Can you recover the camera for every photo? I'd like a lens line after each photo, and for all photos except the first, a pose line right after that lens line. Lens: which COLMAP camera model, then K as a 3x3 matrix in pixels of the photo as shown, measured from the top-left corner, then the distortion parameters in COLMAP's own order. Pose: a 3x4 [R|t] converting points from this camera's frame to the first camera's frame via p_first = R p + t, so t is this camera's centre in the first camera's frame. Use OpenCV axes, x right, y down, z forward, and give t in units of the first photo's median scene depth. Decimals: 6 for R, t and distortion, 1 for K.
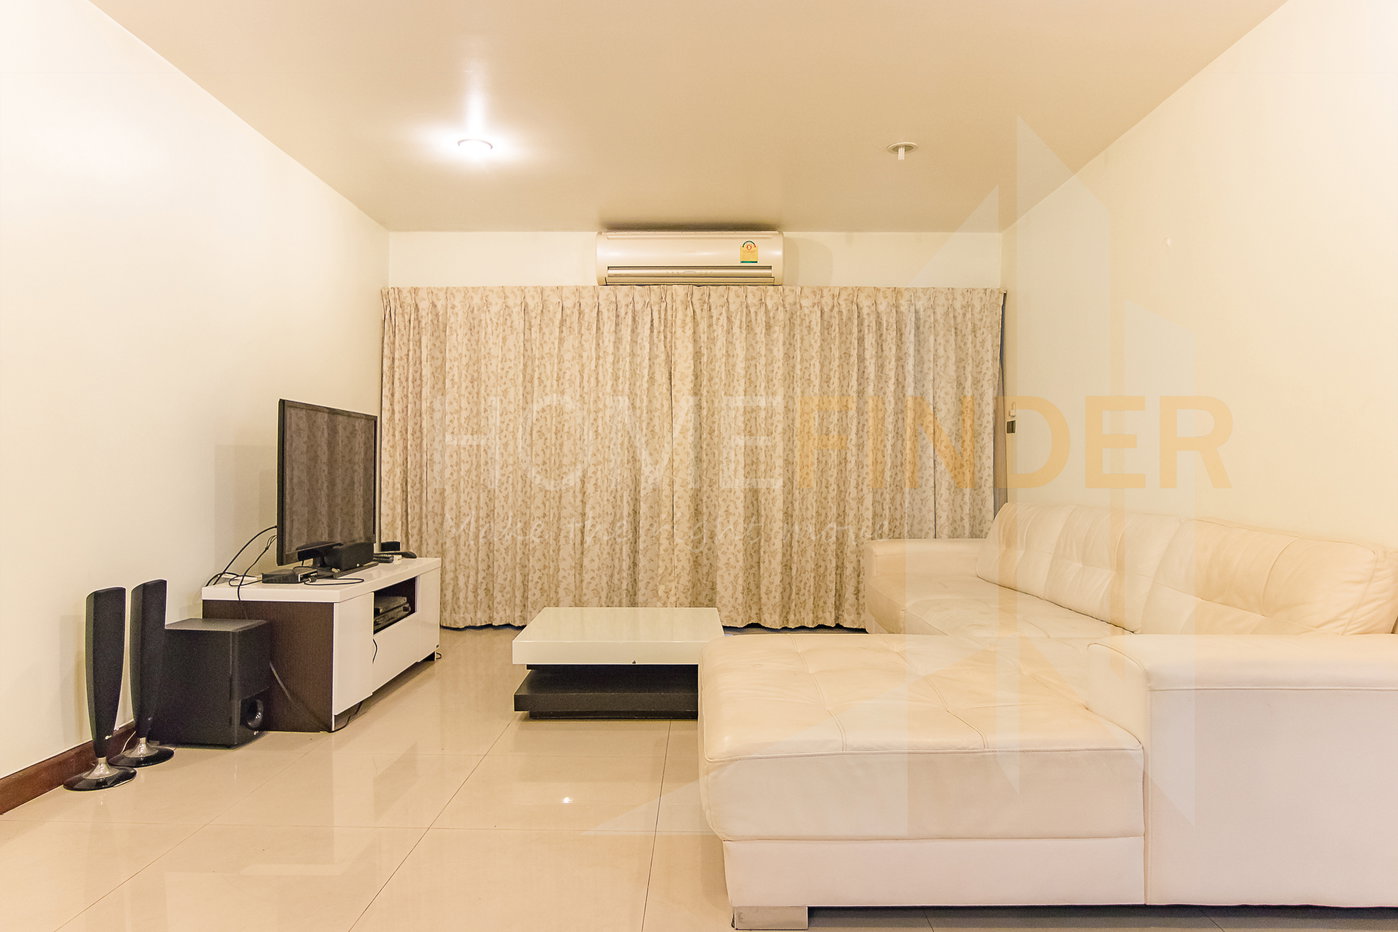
lens RADIAL K [[875.3, 0, 701.9], [0, 875.3, 466.4], [0, 0, 1]] dist [-0.010749, 0.002029]
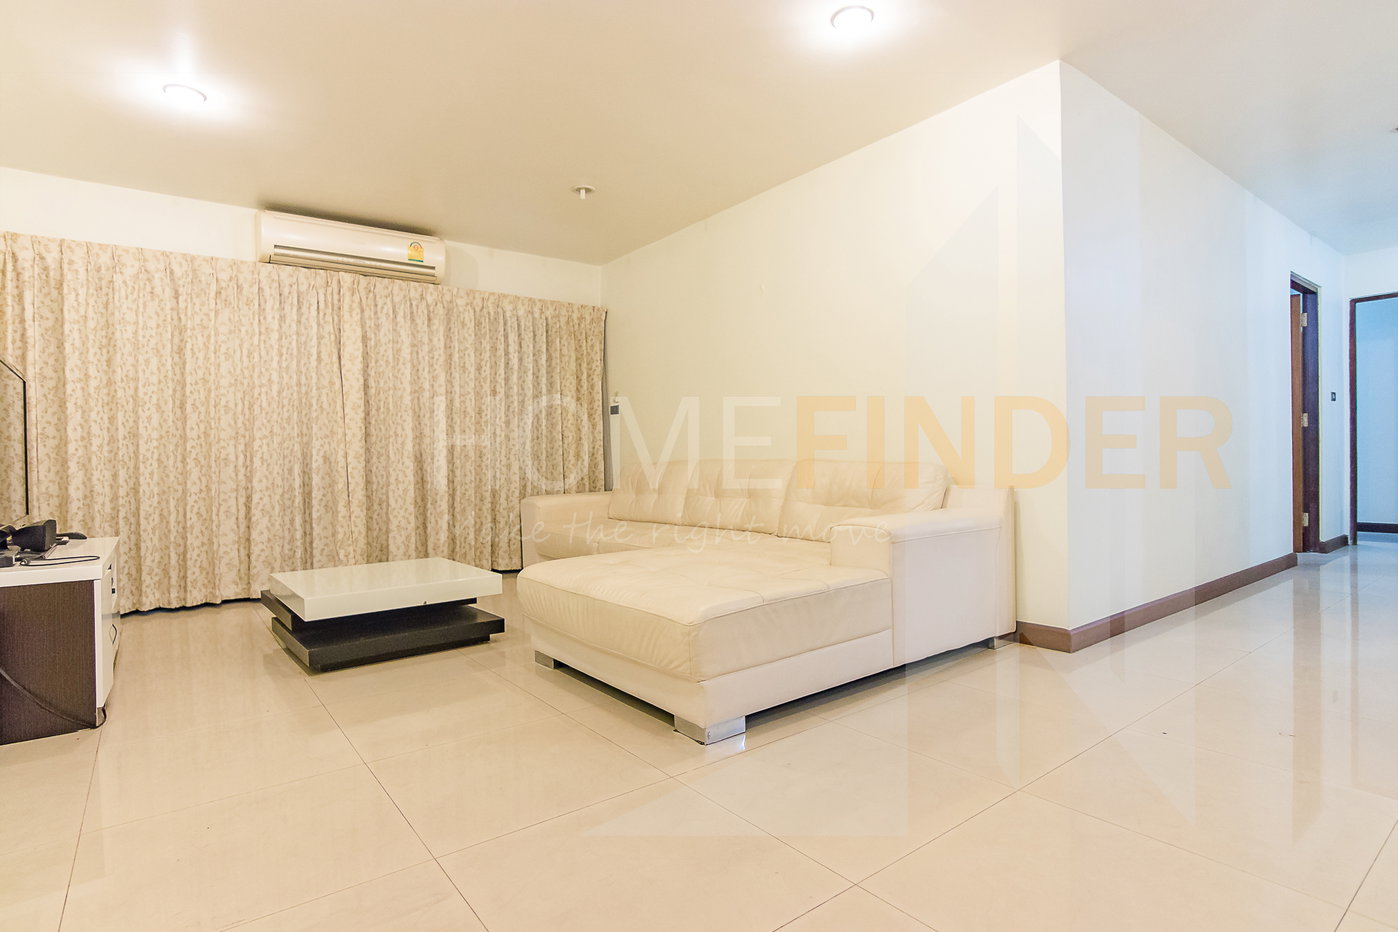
lens RADIAL K [[709.7, 0, 691.3], [0, 709.7, 464.4], [0, 0, 1]] dist [-0.004784, -0.000321]
pose [[0.795810, -0.025663, 0.605003, -0.222342], [0.019736, 0.999670, 0.016444, 0.024034], [-0.605225, -0.001146, 0.796054, 0.043145]]
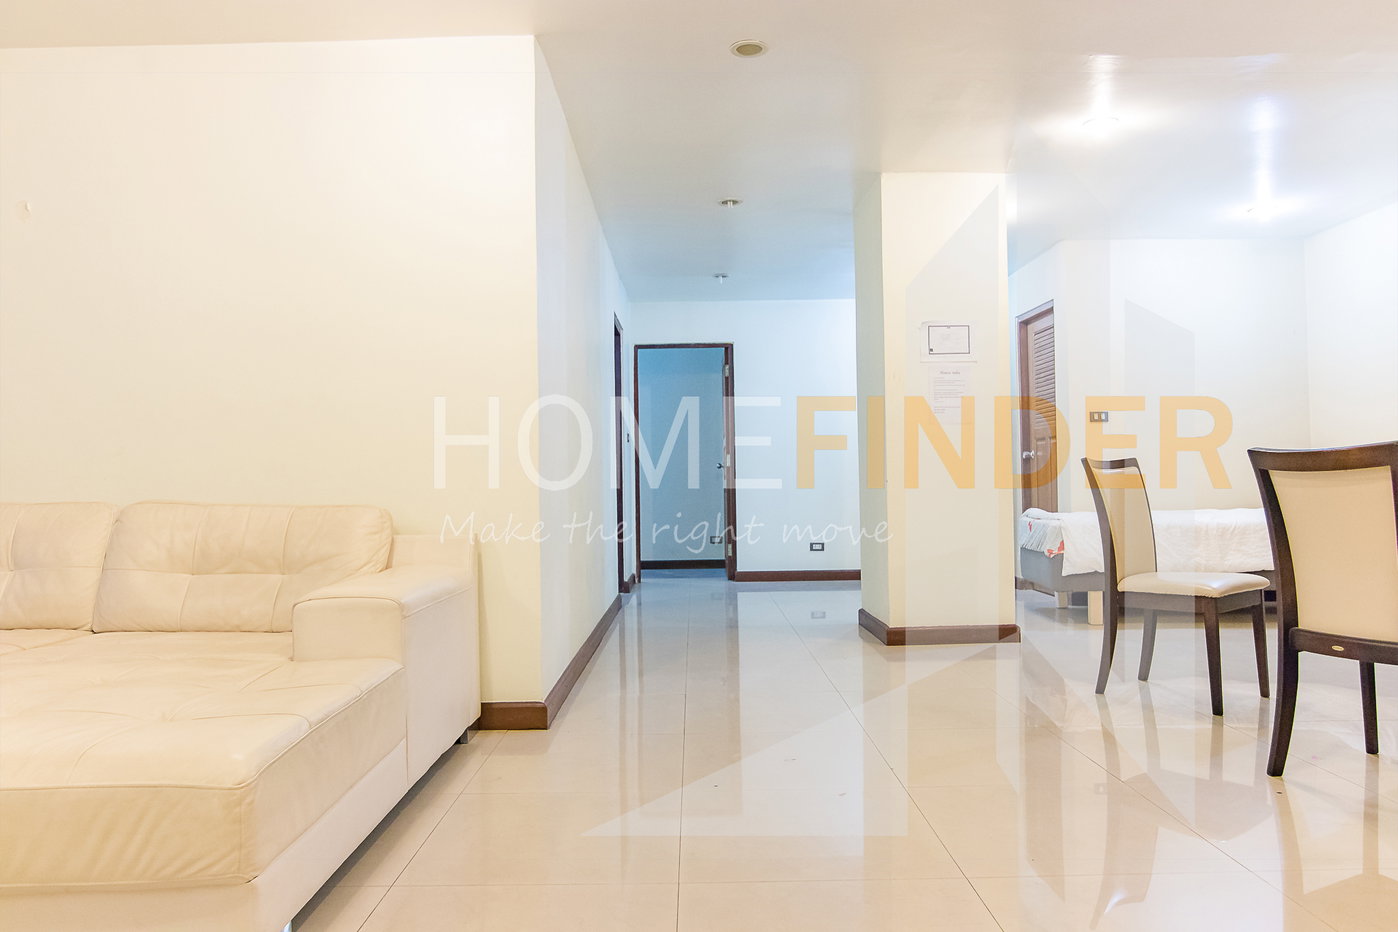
lens RADIAL K [[976.4, 0, 701.2], [0, 976.4, 470.0], [0, 0, 1]] dist [0.010005, 0.004566]
pose [[-0.005644, 0.007573, 0.999955, -0.305080], [0.000271, 0.999971, -0.007571, 0.018631], [-0.999984, 0.000228, -0.005646, 0.200608]]
